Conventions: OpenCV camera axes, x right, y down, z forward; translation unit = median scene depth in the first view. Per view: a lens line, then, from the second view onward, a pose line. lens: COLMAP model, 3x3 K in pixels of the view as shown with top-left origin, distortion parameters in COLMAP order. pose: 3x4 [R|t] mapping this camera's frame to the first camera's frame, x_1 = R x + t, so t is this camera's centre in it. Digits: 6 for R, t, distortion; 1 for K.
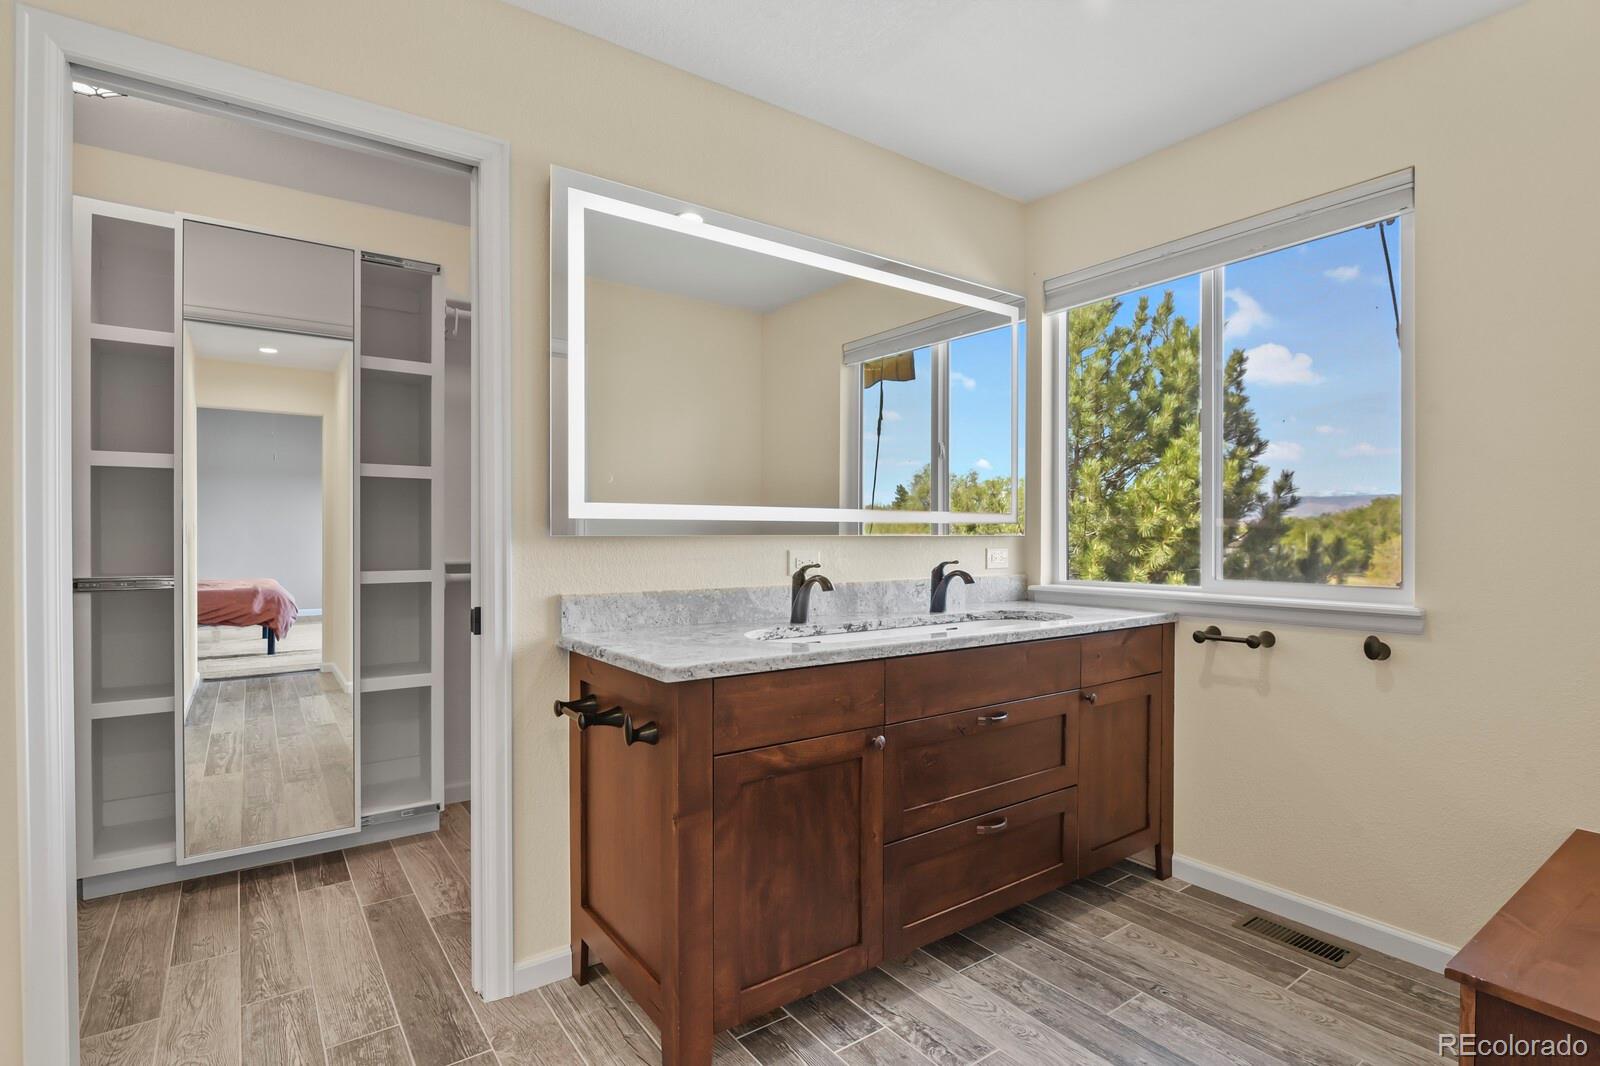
lens RADIAL K [[778.2, 0, 789.6], [0, 778.2, 536.2], [0, 0, 1]] dist [-0.006734, -0.002943]
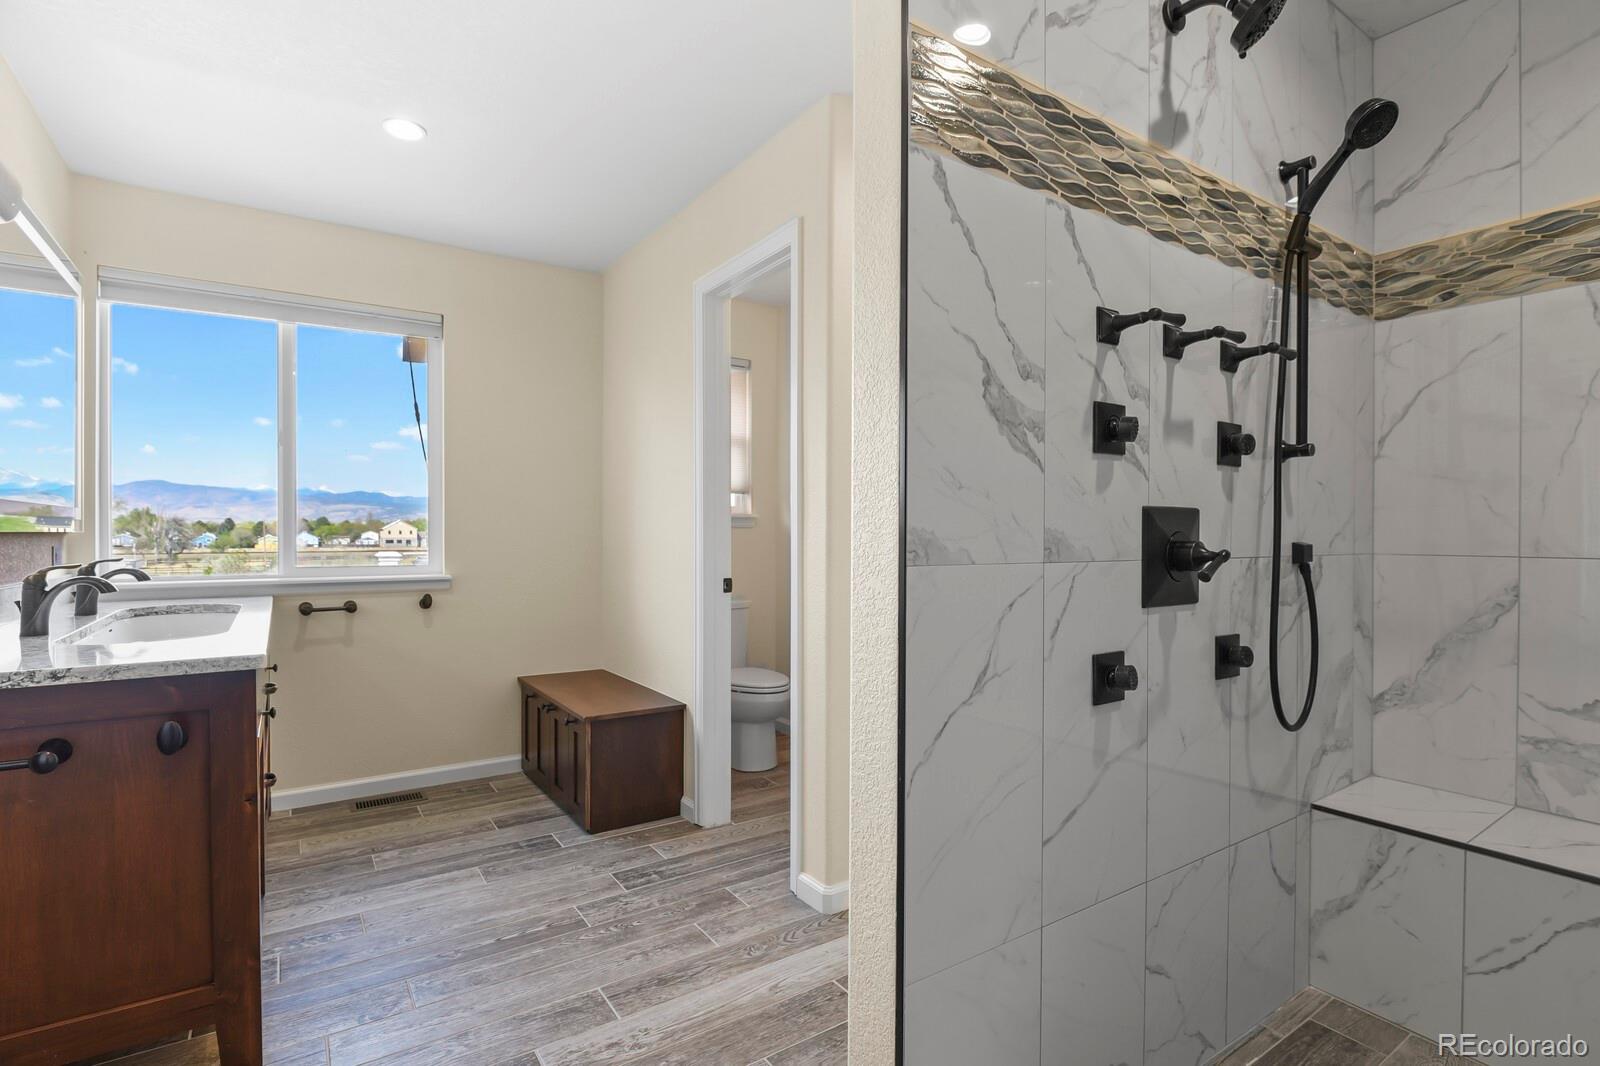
lens RADIAL K [[778.2, 0, 806.6], [0, 778.2, 539.8], [0, 0, 1]] dist [-0.006734, -0.002943]
pose [[0.029088, -0.009316, 0.999533, -0.853622], [0.000020, 0.999957, 0.009319, -0.000886], [-0.999577, -0.000251, 0.029087, 0.150203]]
